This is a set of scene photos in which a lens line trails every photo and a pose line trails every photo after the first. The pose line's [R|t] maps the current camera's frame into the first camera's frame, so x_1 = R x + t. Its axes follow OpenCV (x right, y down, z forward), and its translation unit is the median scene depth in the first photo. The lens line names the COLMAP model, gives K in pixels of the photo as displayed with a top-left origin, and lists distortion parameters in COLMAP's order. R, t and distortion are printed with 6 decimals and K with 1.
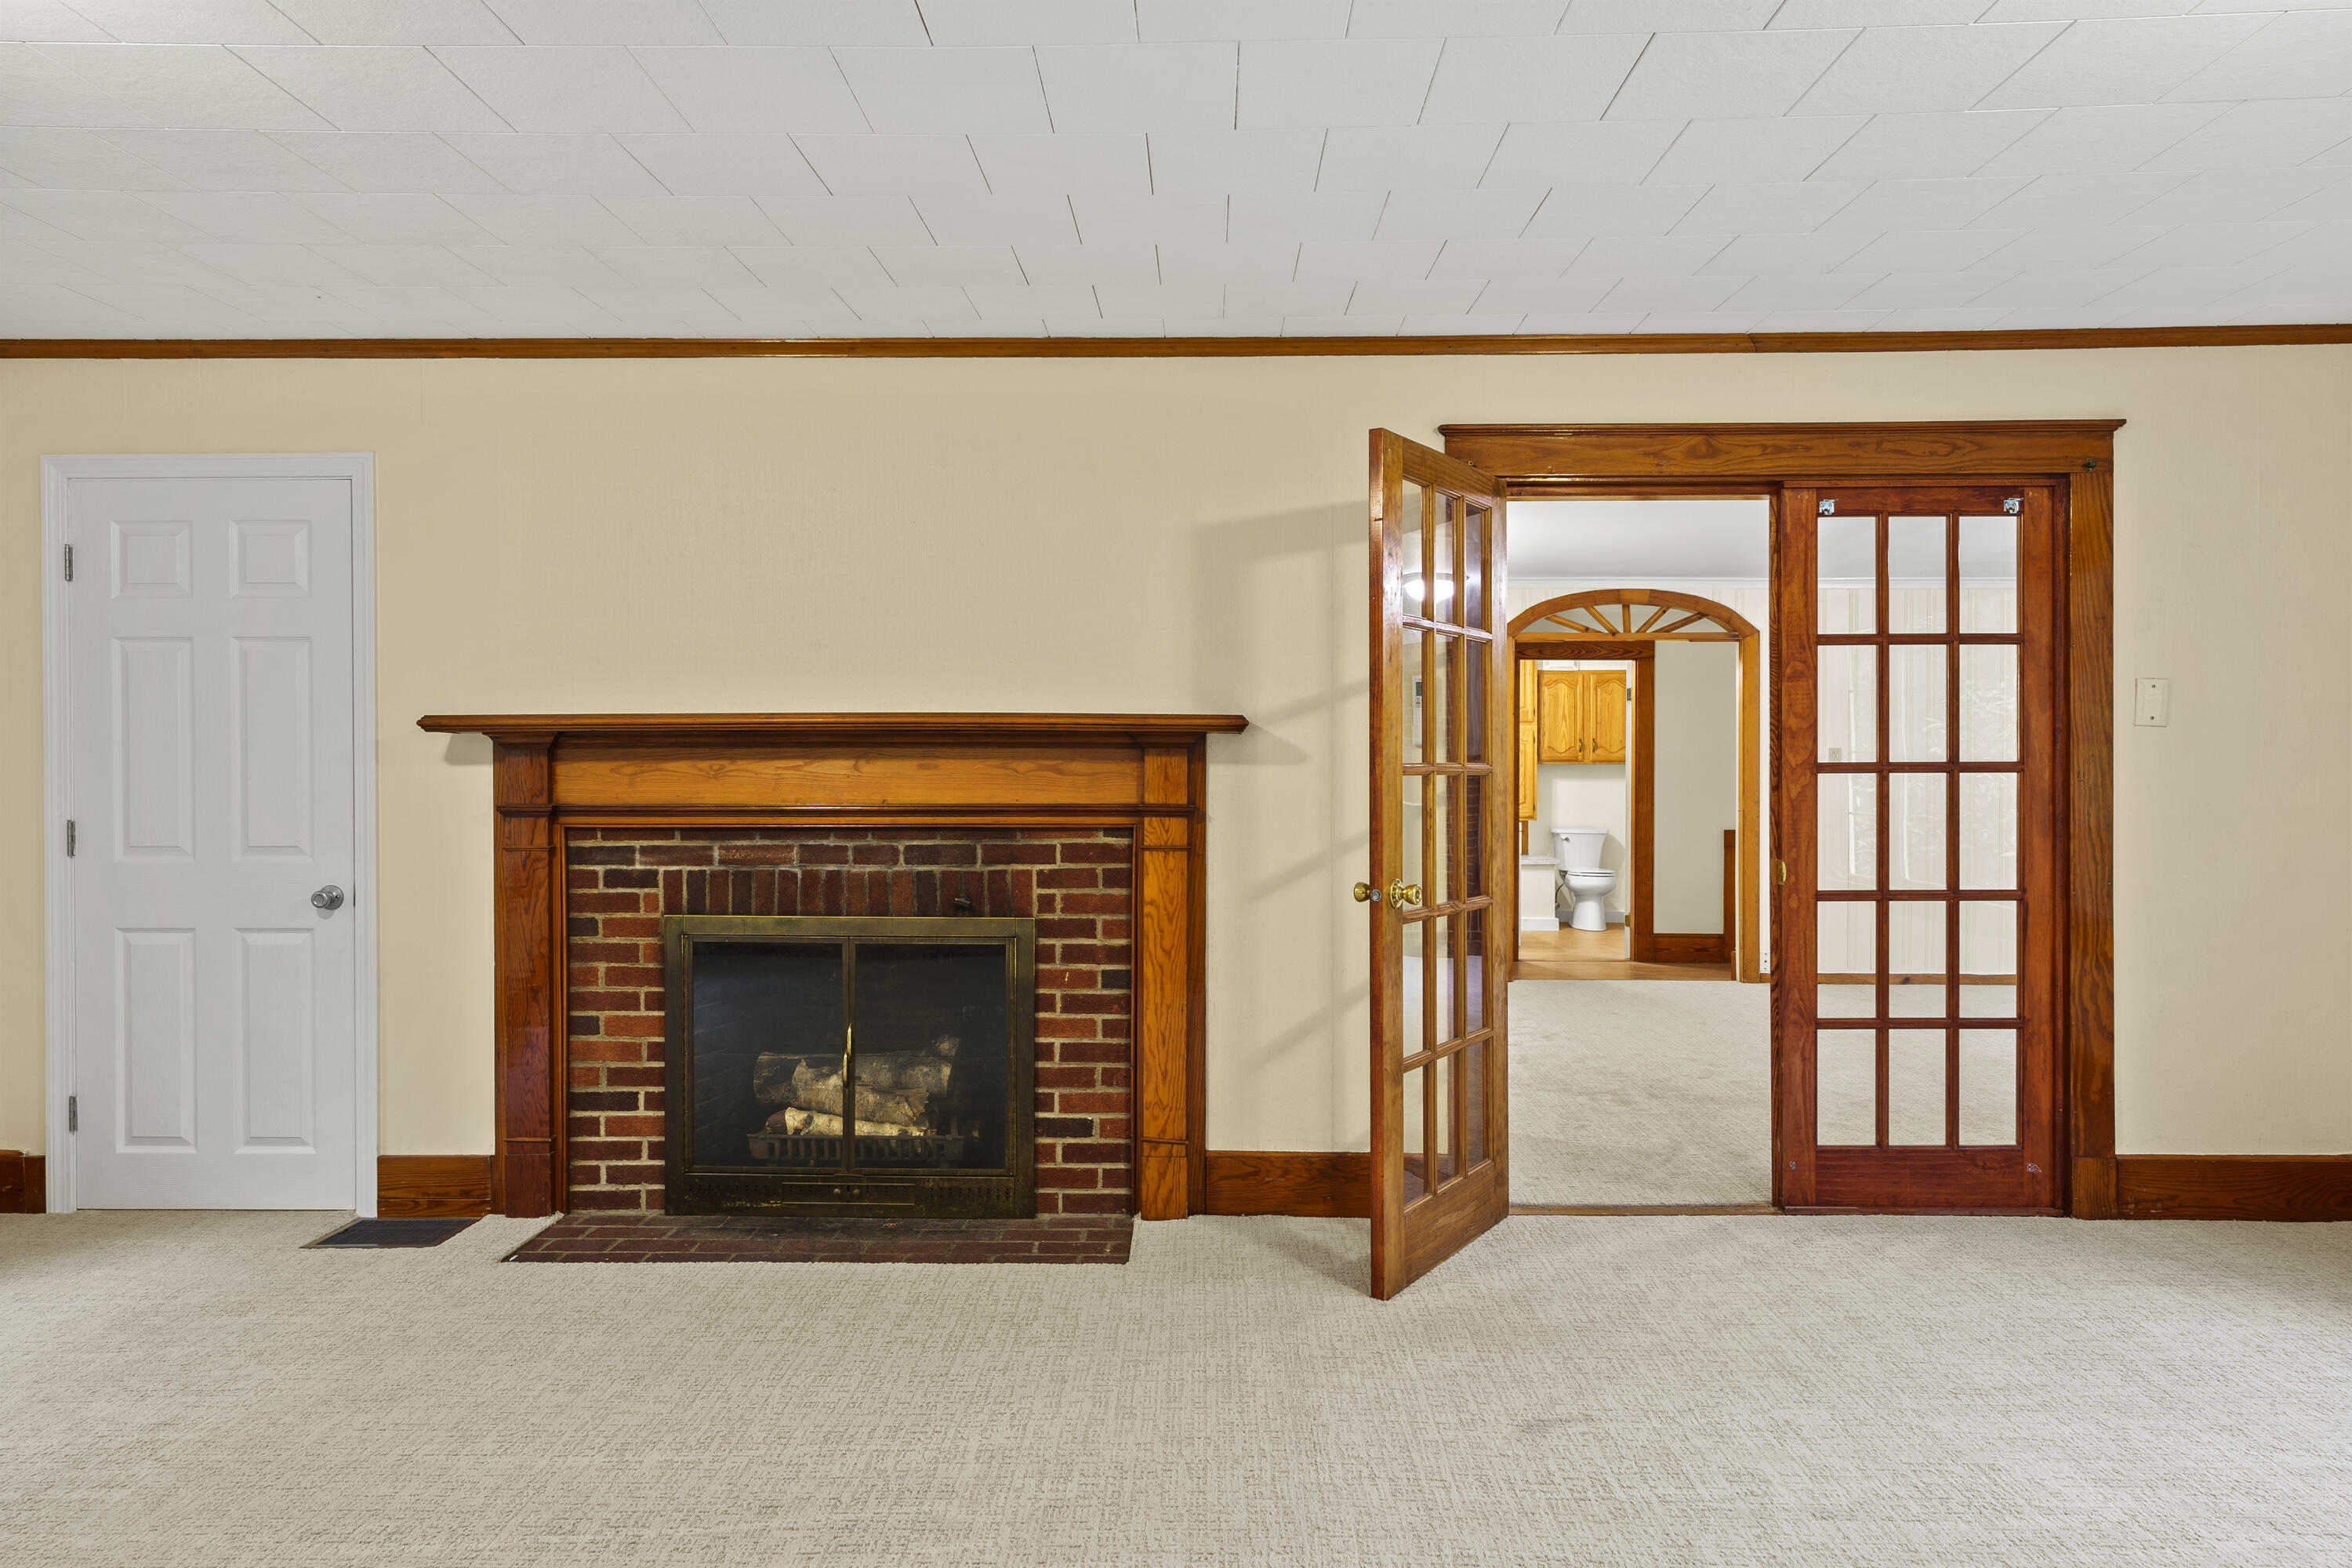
lens RADIAL K [[1480.0, 0, 1176.0], [0, 1480.0, 784.0], [0, 0, 1]] dist [-0.002461, 0.000204]
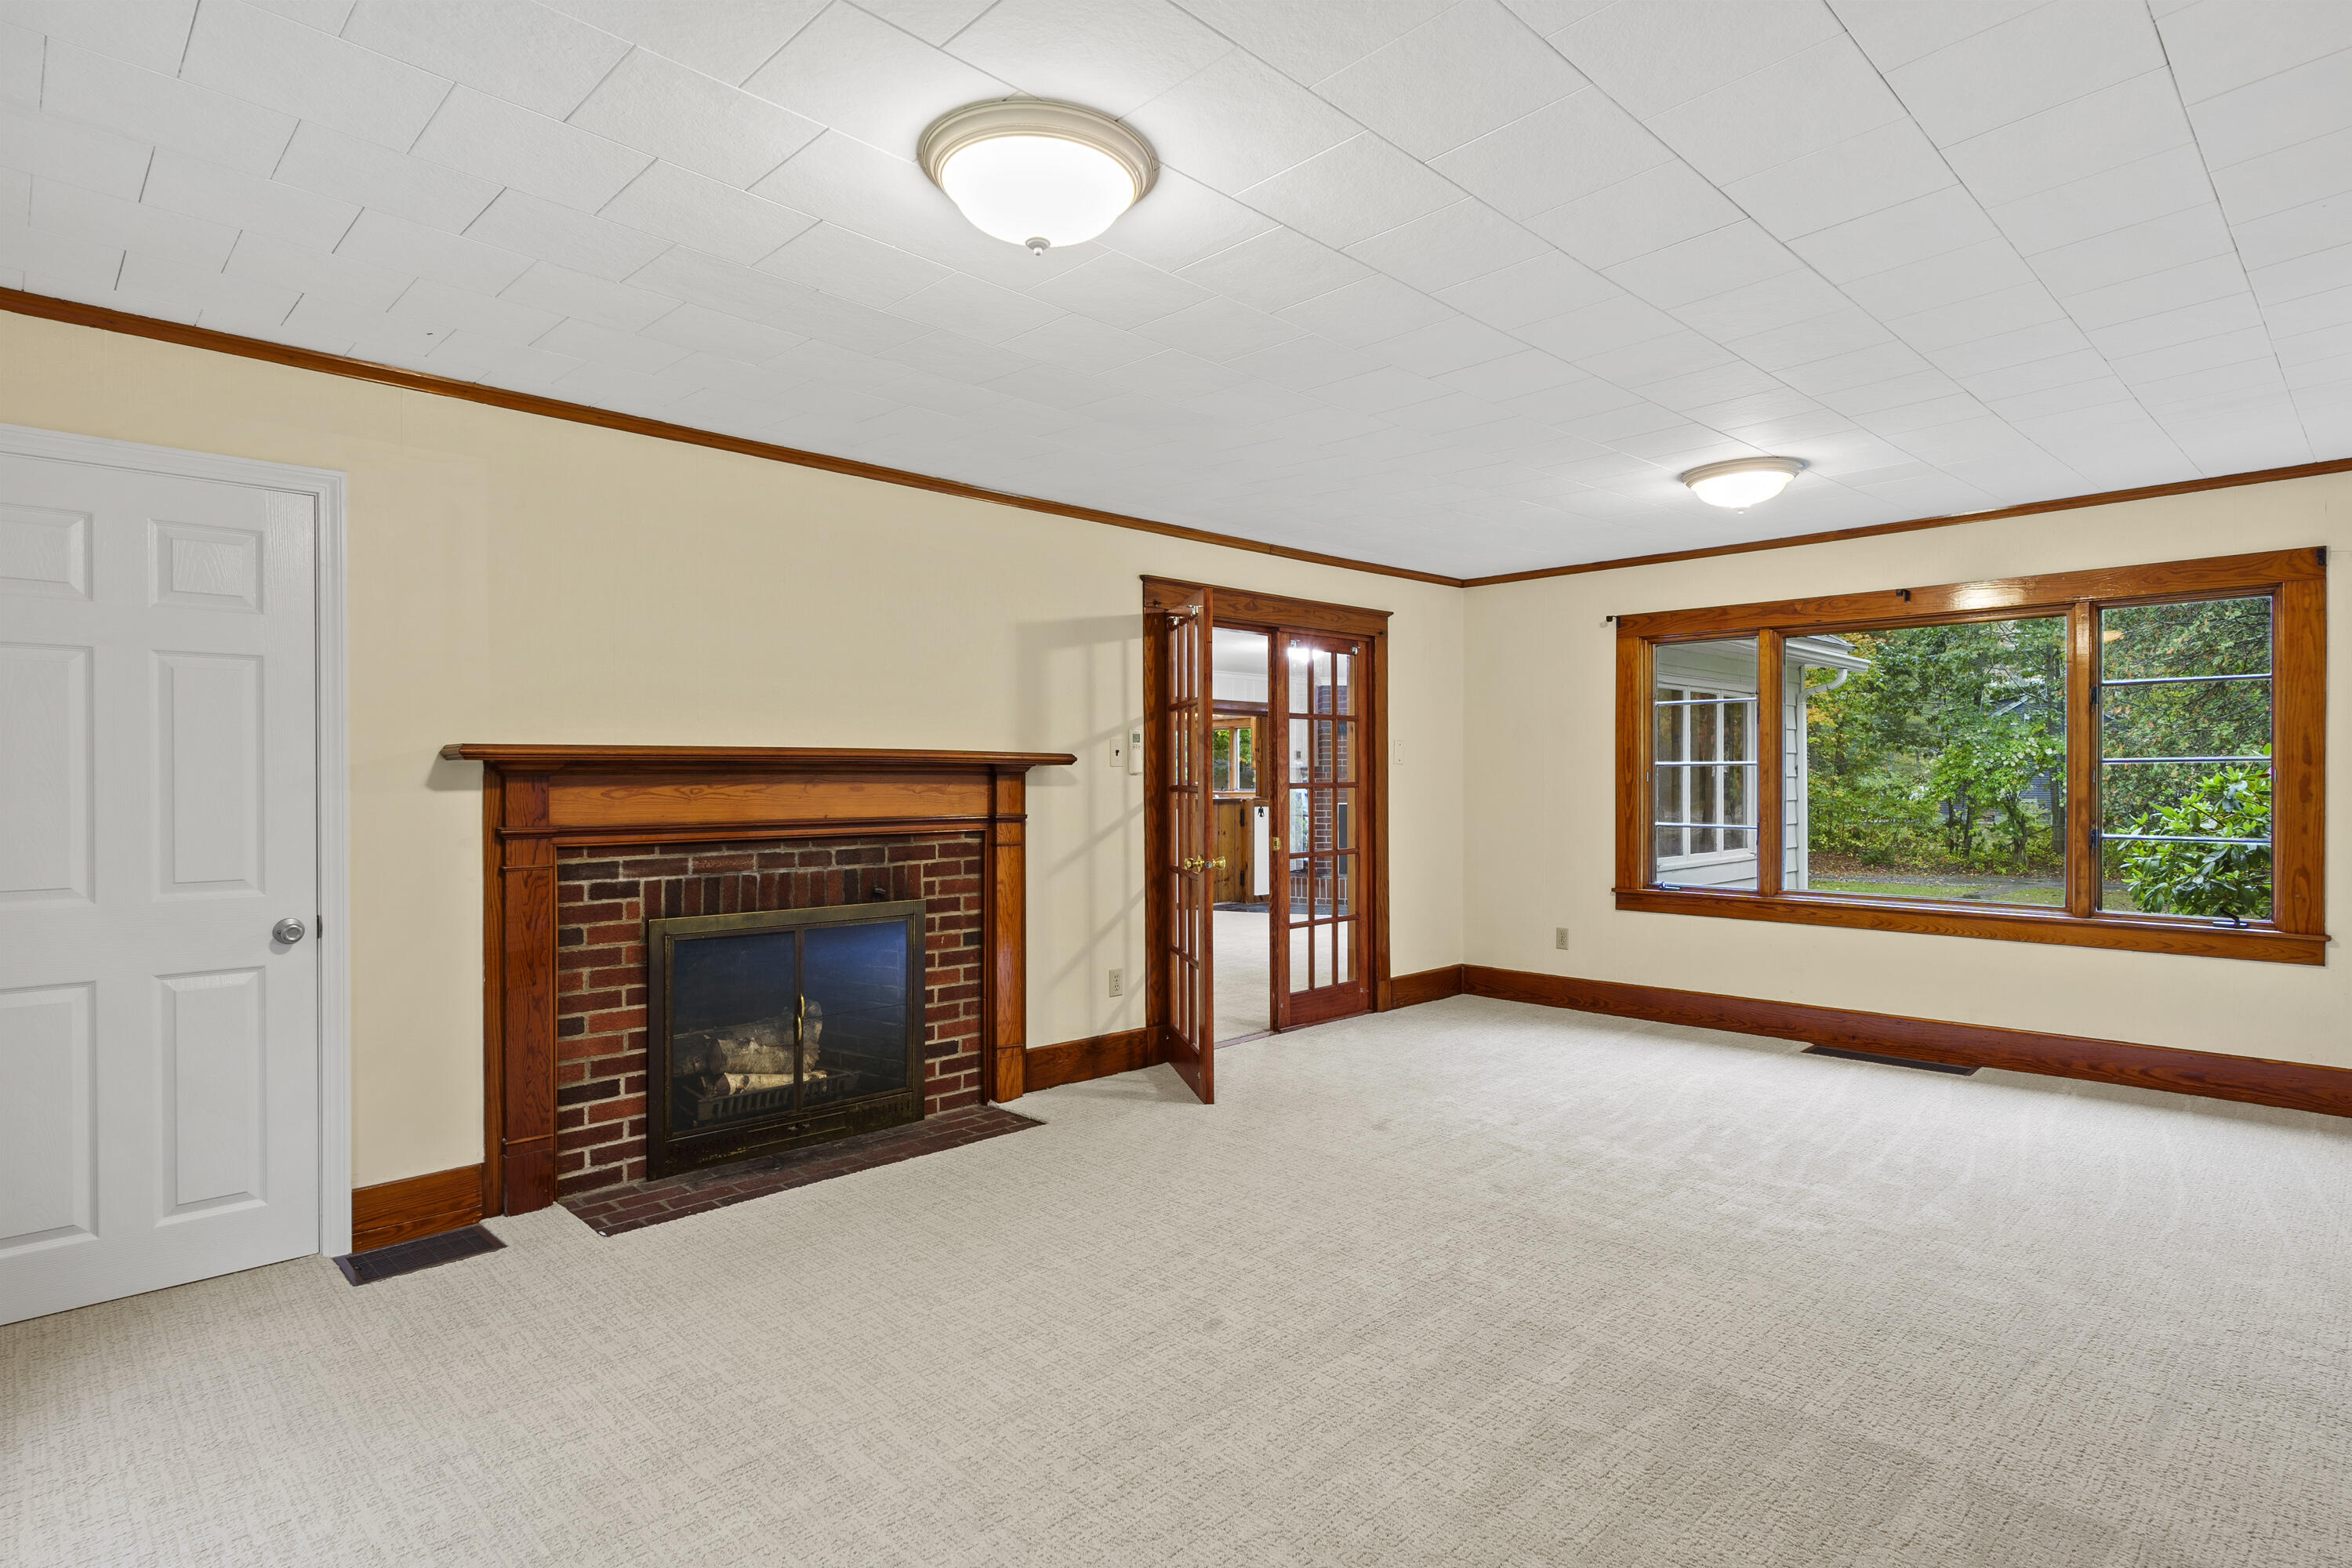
lens RADIAL K [[1236.0, 0, 1176.0], [0, 1236.0, 784.0], [0, 0, 1]] dist [-0.004731, -0.000634]
pose [[0.698237, -0.004838, 0.715850, -0.746928], [0.009129, 0.999956, -0.002147, -0.011228], [-0.715809, 0.008035, 0.698250, 0.035864]]
